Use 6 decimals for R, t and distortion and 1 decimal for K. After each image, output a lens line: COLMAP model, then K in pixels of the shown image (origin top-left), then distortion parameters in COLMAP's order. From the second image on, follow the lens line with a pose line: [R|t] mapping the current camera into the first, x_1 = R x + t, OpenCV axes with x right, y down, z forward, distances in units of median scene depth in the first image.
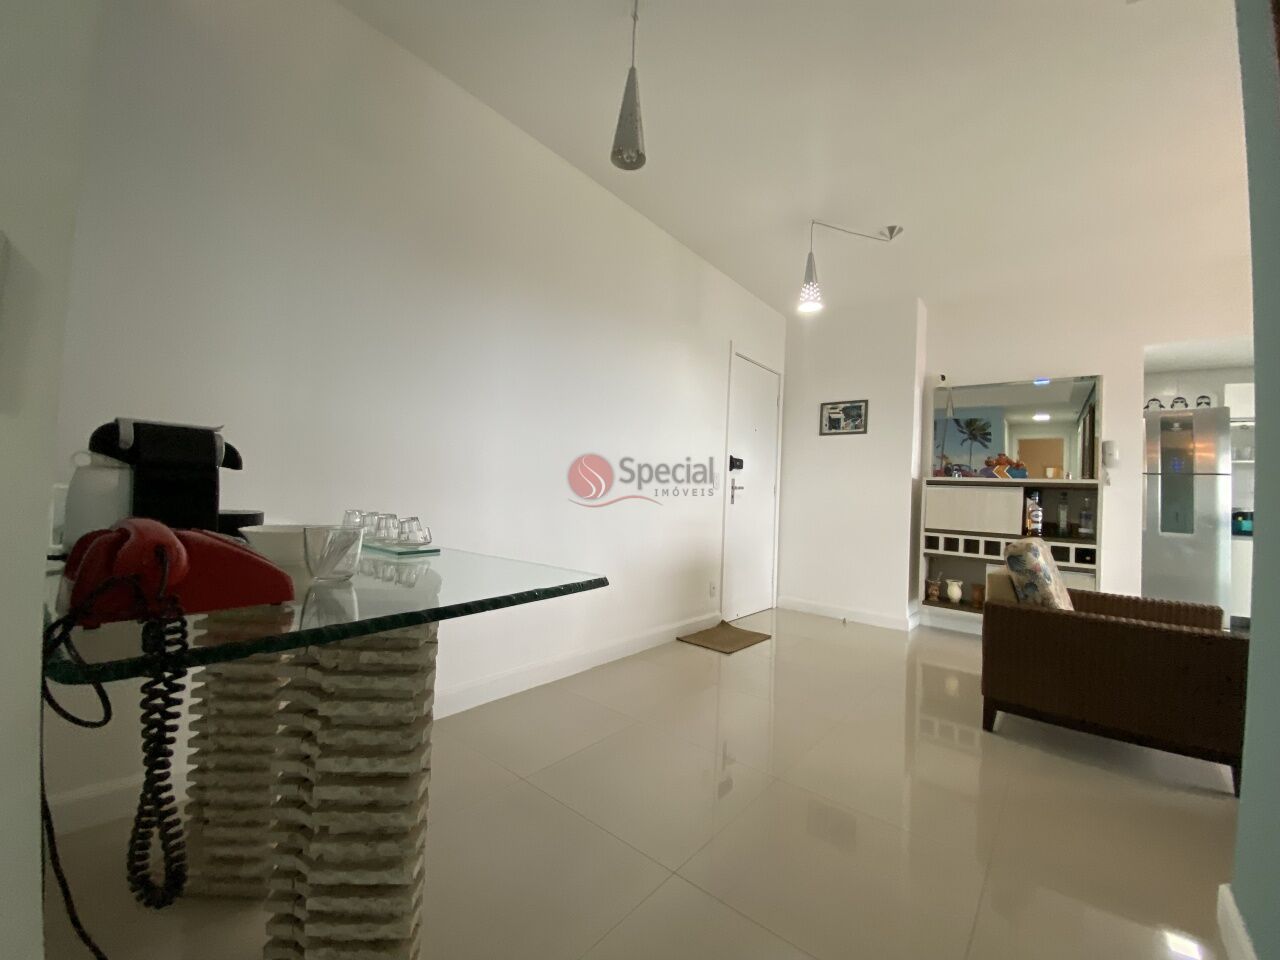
lens RADIAL K [[520.1, 0, 632.8], [0, 520.1, 476.2], [0, 0, 1]] dist [0.023491, -0.017932]
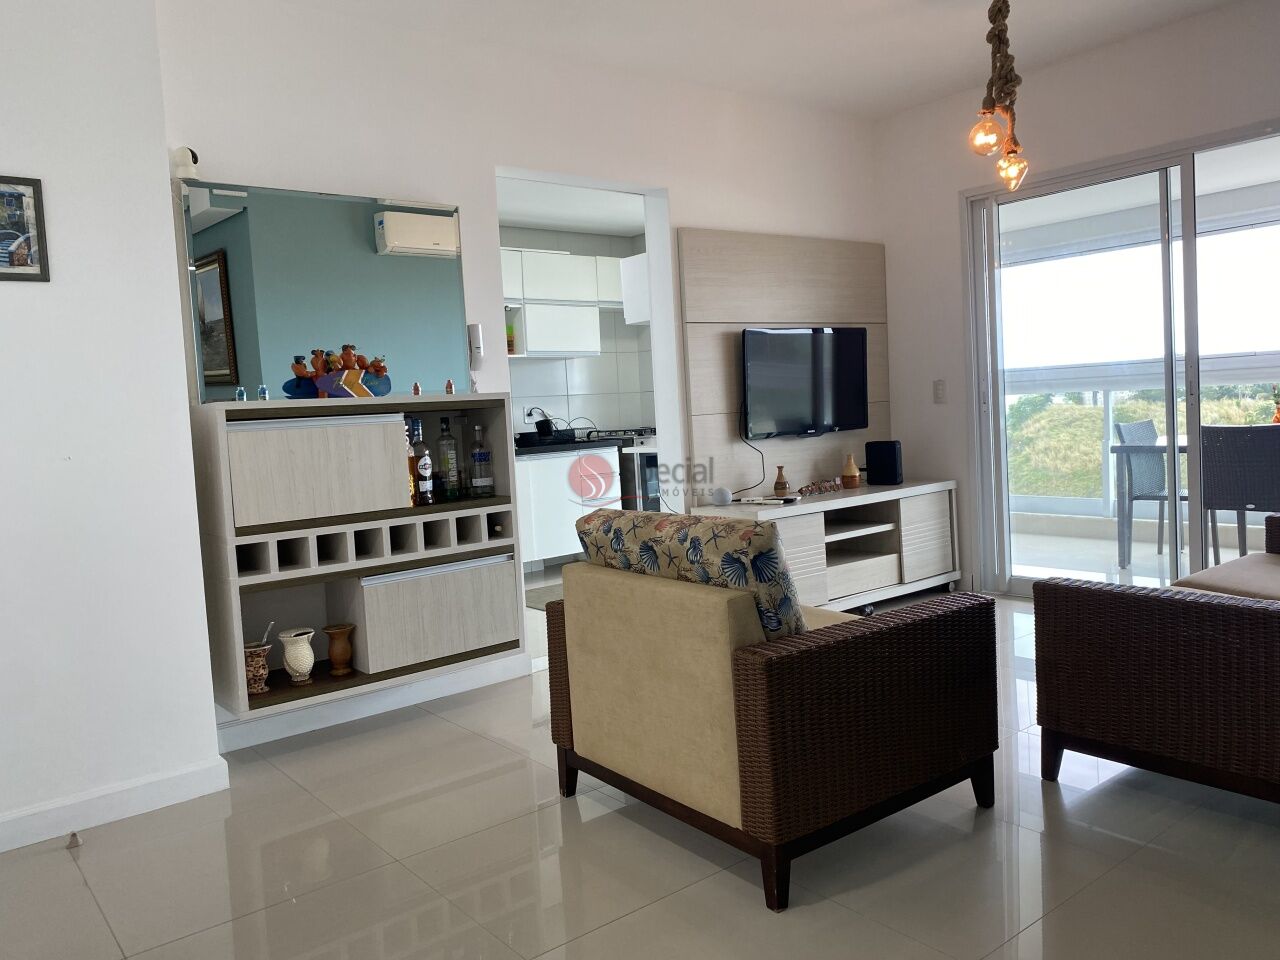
lens RADIAL K [[980.1, 0, 633.8], [0, 980.1, 478.4], [0, 0, 1]] dist [0.030437, -0.003687]
pose [[0.192608, -0.131458, 0.972430, -0.132147], [0.034162, 0.991283, 0.127240, -0.027817], [-0.980681, 0.008713, 0.195420, 0.567599]]
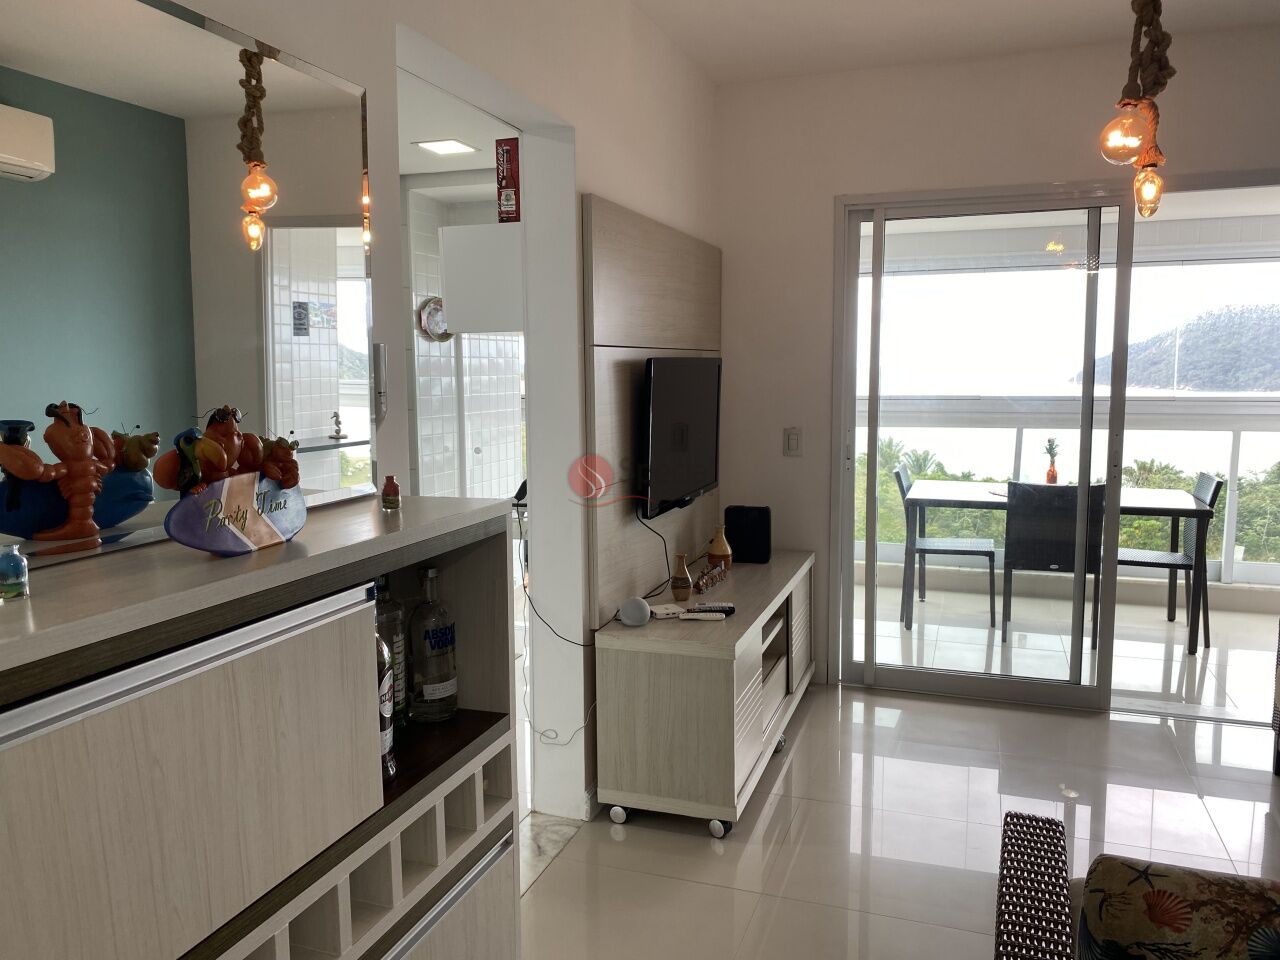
lens RADIAL K [[980.1, 0, 633.8], [0, 980.1, 478.4], [0, 0, 1]] dist [0.030437, -0.003687]
pose [[-0.357993, -0.152455, 0.921194, 0.345870], [-0.039843, 0.988176, 0.148056, -0.074539], [-0.932874, 0.016300, -0.359834, 0.988858]]
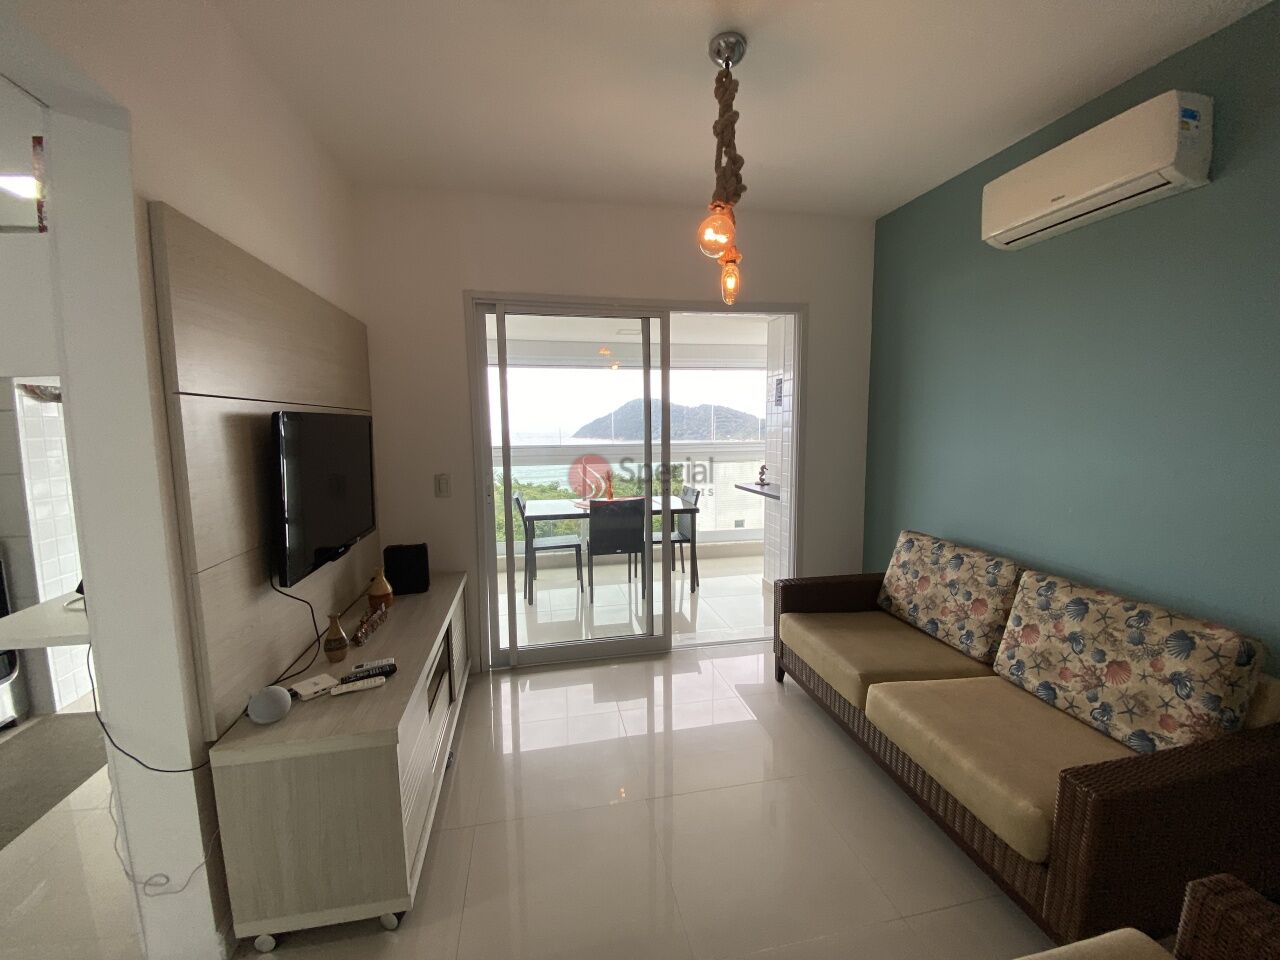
lens RADIAL K [[520.1, 0, 632.8], [0, 520.1, 476.2], [0, 0, 1]] dist [0.023491, -0.017932]
pose [[-0.779865, -0.098822, 0.618097, 0.653697], [-0.044154, 0.993684, 0.103162, -0.058315], [-0.624388, 0.053162, -0.779303, 0.821259]]
